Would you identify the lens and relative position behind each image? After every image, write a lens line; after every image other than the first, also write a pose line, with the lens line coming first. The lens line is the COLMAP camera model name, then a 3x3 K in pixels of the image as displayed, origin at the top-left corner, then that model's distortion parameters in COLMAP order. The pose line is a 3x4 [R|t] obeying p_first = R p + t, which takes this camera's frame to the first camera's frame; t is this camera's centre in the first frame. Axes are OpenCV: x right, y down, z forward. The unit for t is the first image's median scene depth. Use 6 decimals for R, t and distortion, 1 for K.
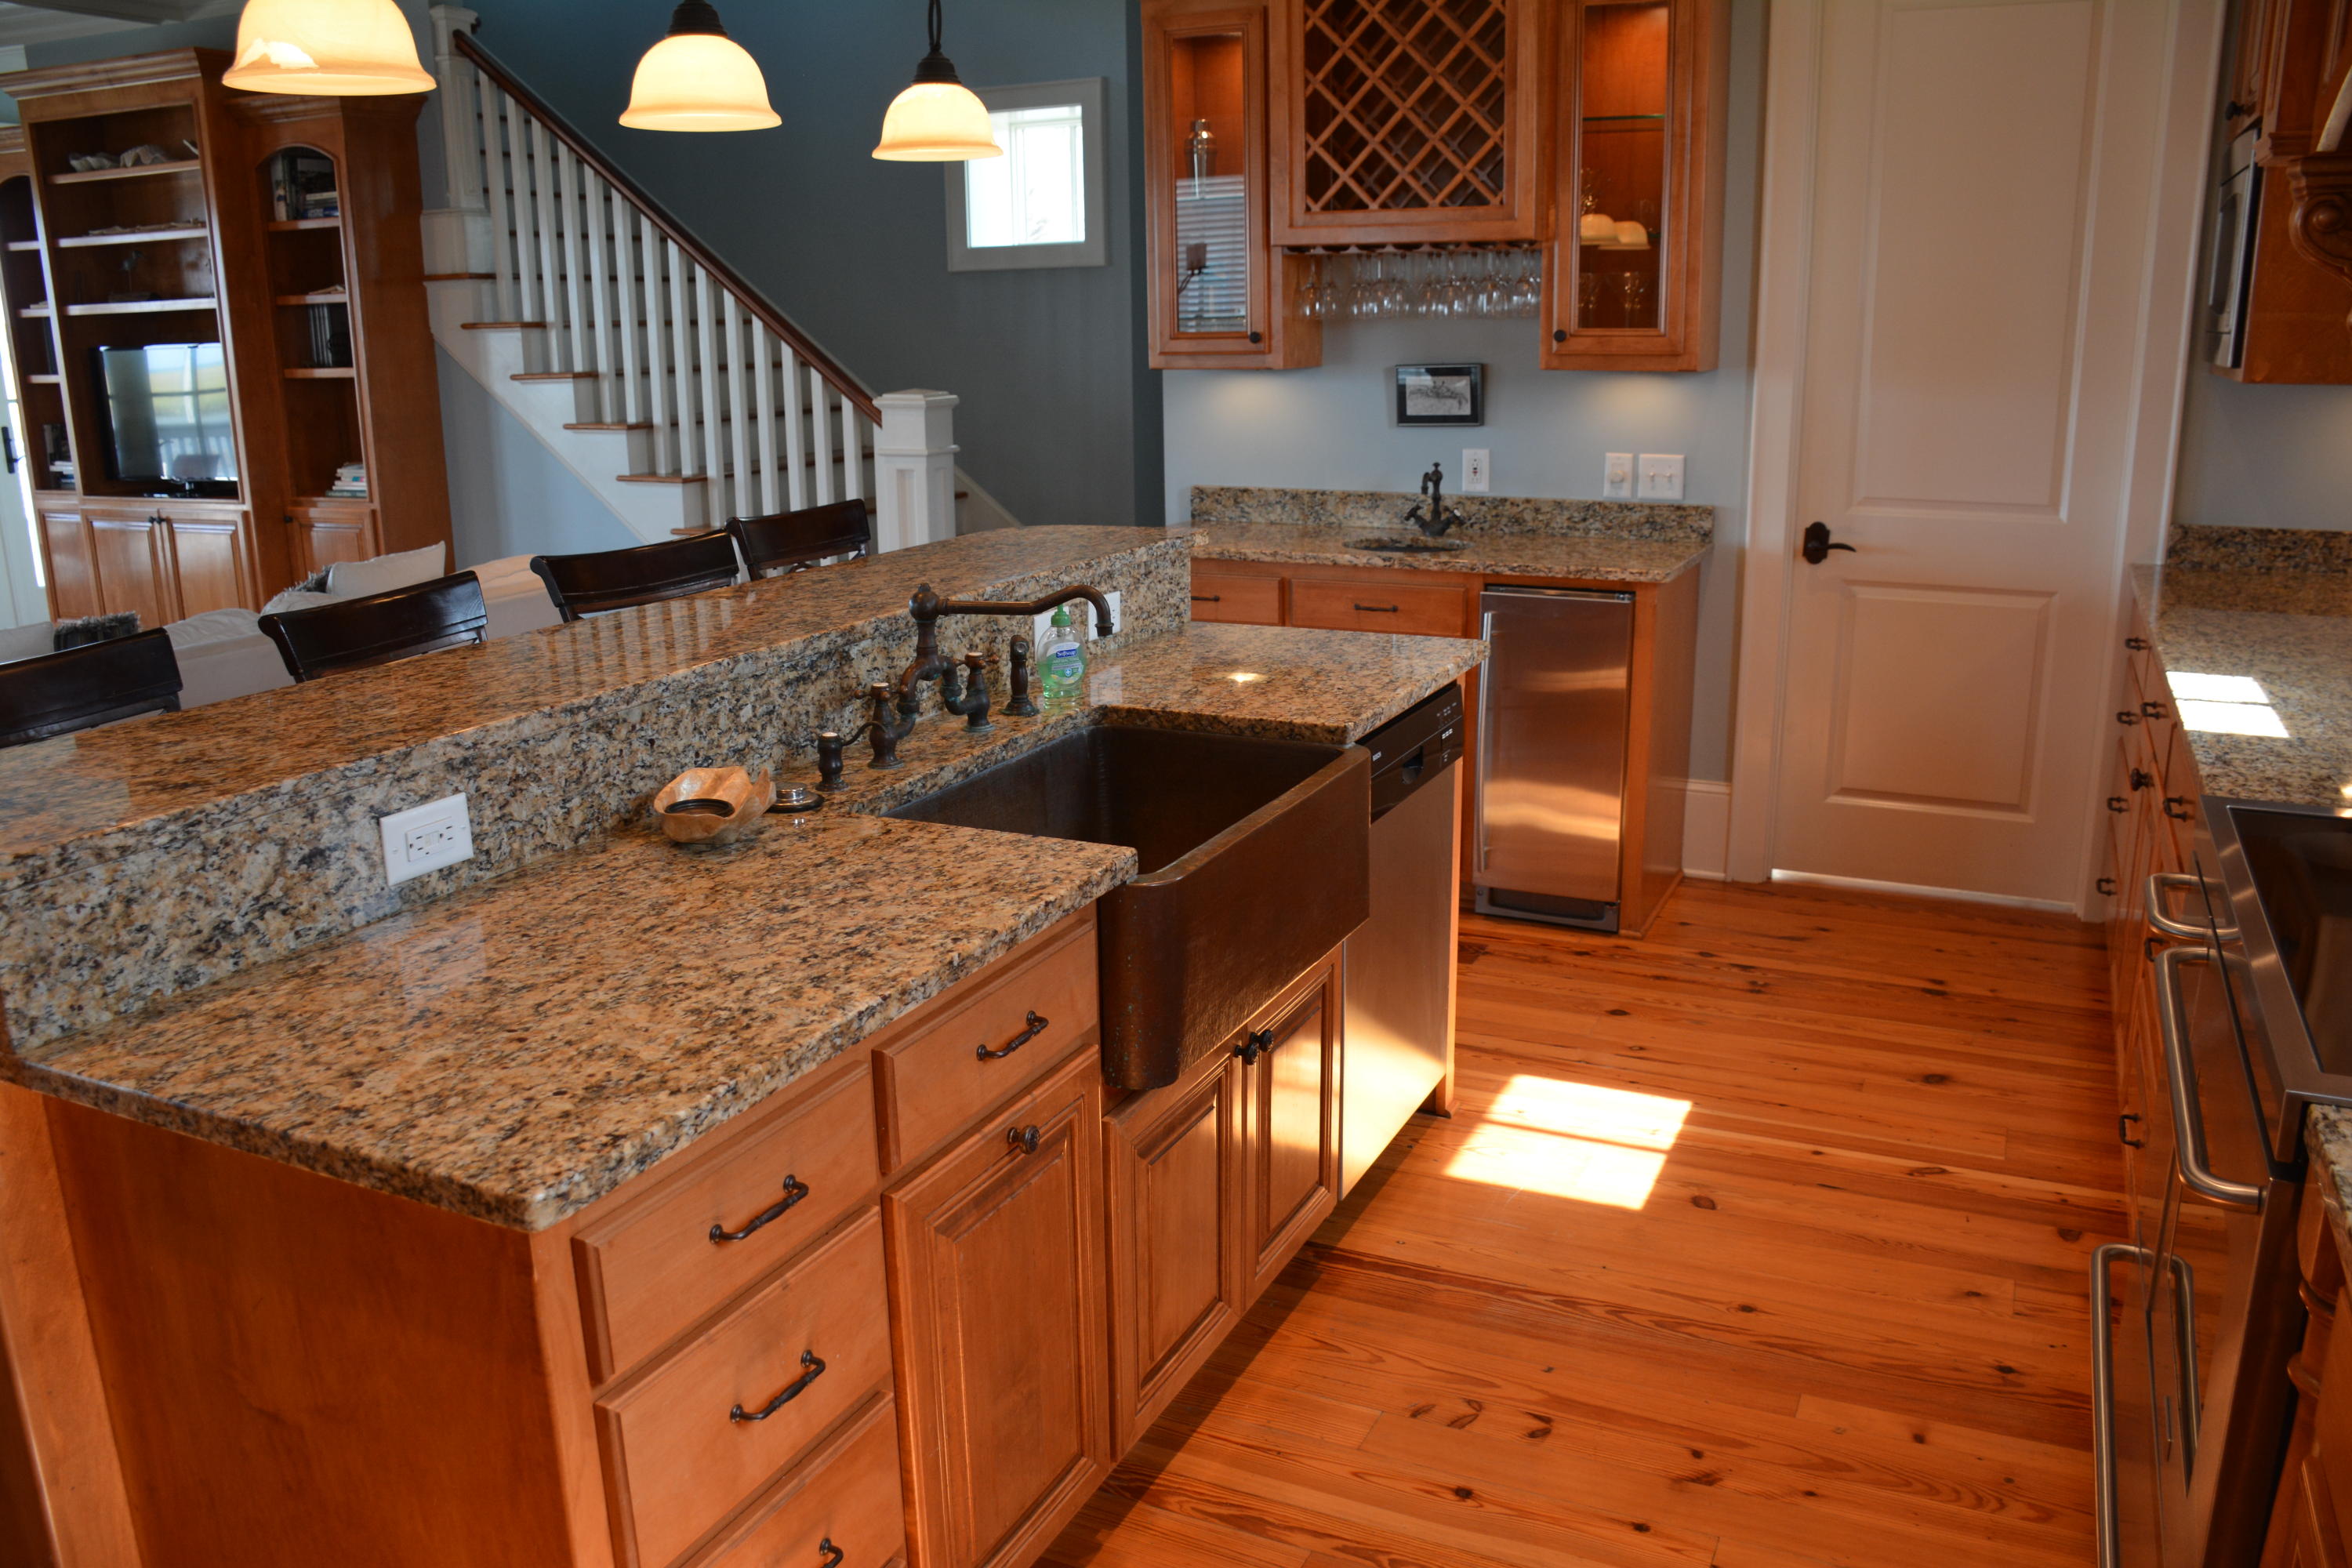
lens RADIAL K [[1845.3, 0, 1166.6], [0, 1845.3, 823.5], [0, 0, 1]] dist [-0.149713, 0.106486]
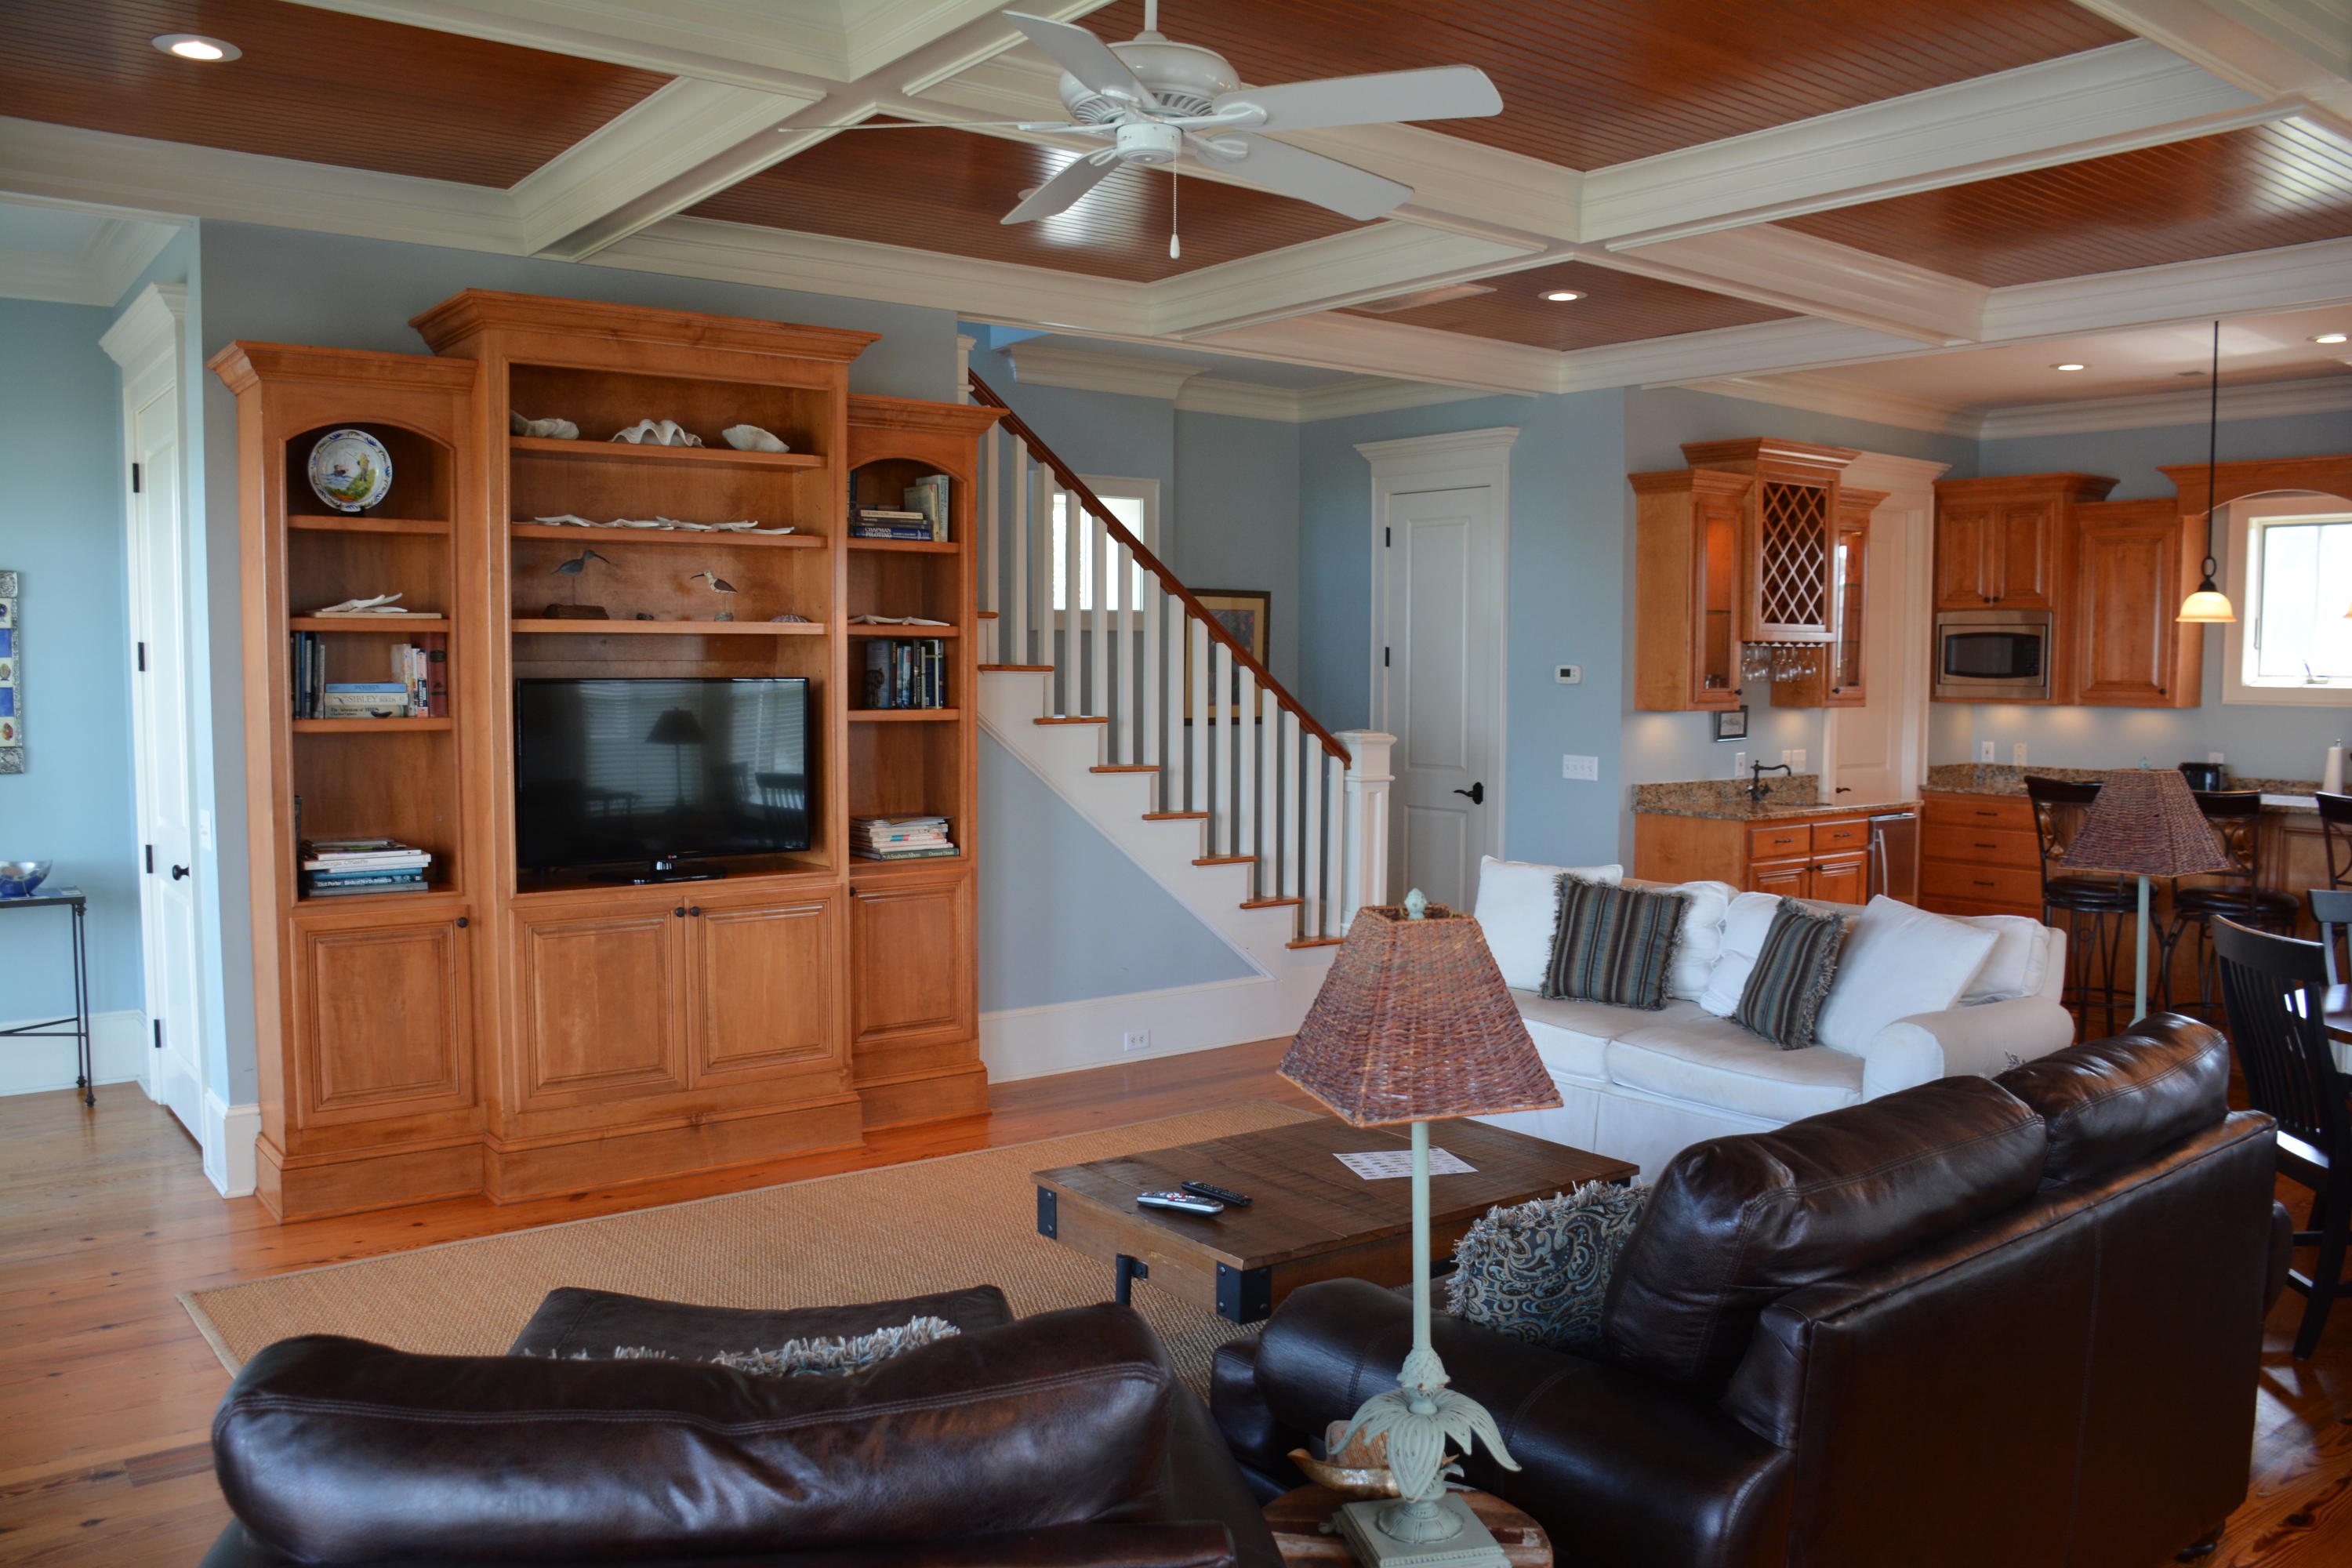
lens RADIAL K [[1845.3, 0, 1171.1], [0, 1845.3, 798.7], [0, 0, 1]] dist [-0.149713, 0.106486]
pose [[0.440433, -0.057385, 0.895950, -2.946627], [0.225434, 0.973051, -0.048496, -0.351901], [-0.869021, 0.223337, 0.441500, 1.245618]]
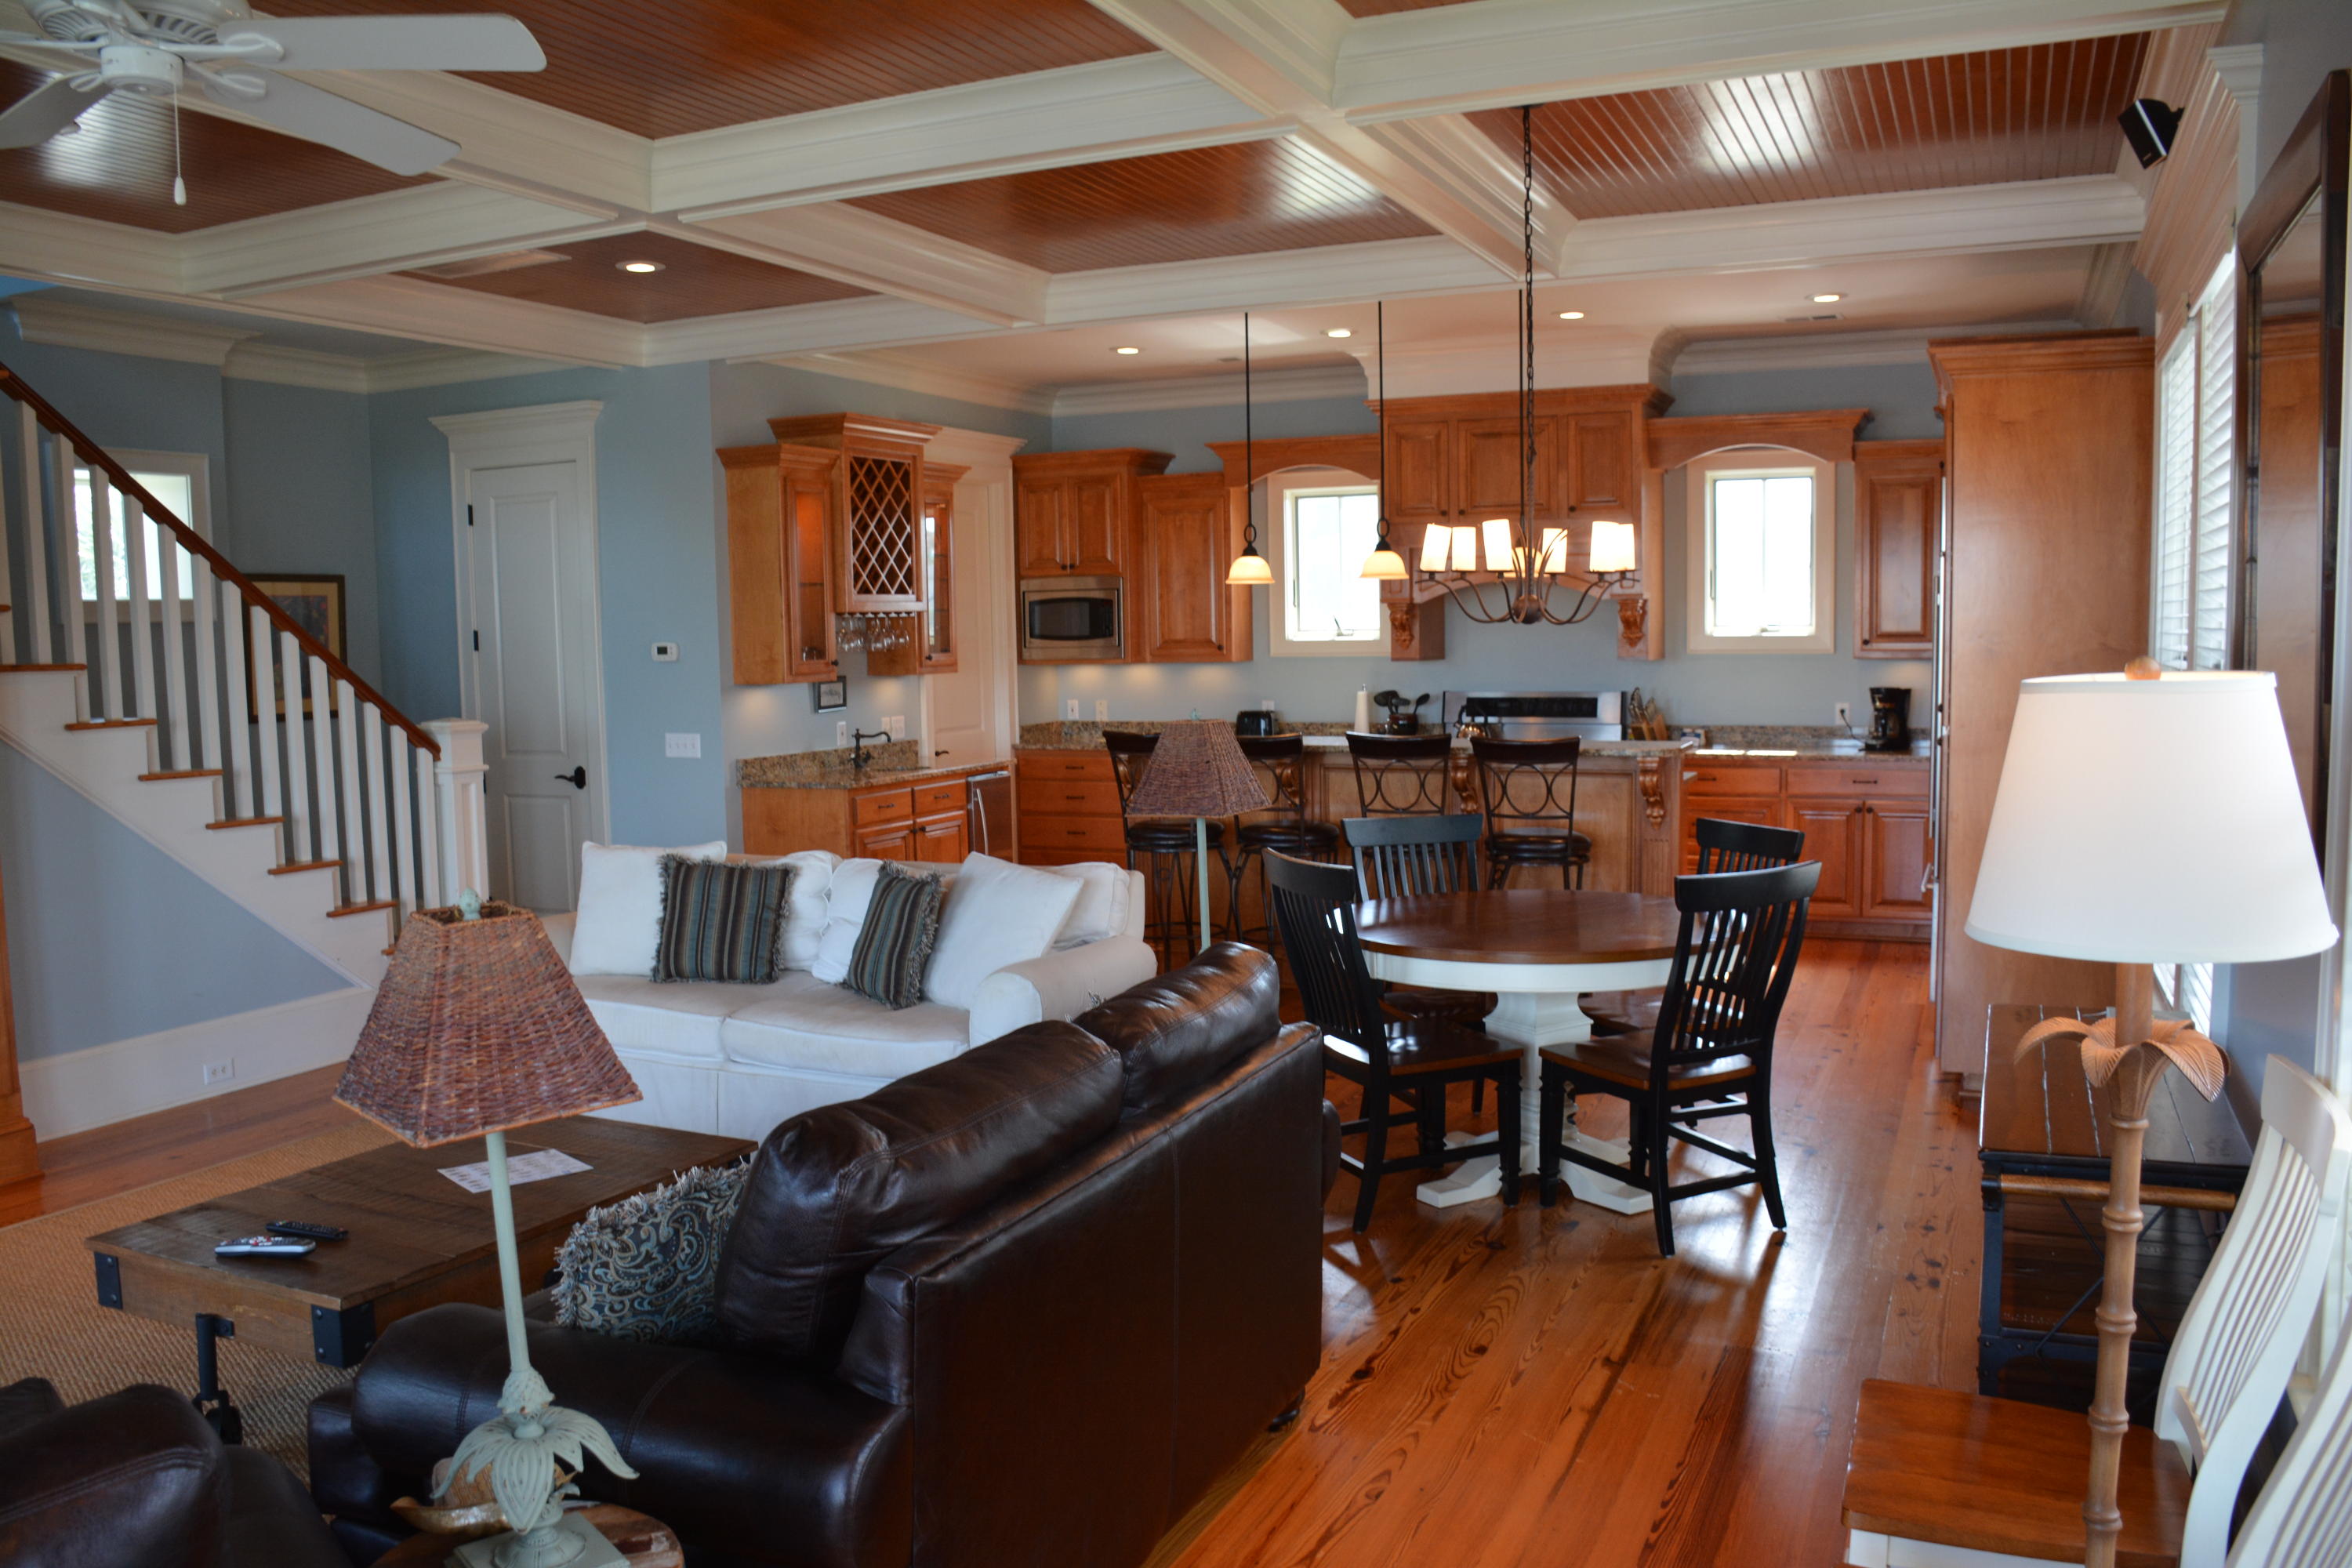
lens RADIAL K [[1845.3, 0, 1173.0], [0, 1845.3, 798.1], [0, 0, 1]] dist [-0.149713, 0.106486]
pose [[-0.024915, -0.083218, 0.996220, -2.938848], [0.278587, 0.956474, 0.086866, -0.350206], [-0.960088, 0.279699, -0.000647, 1.238792]]
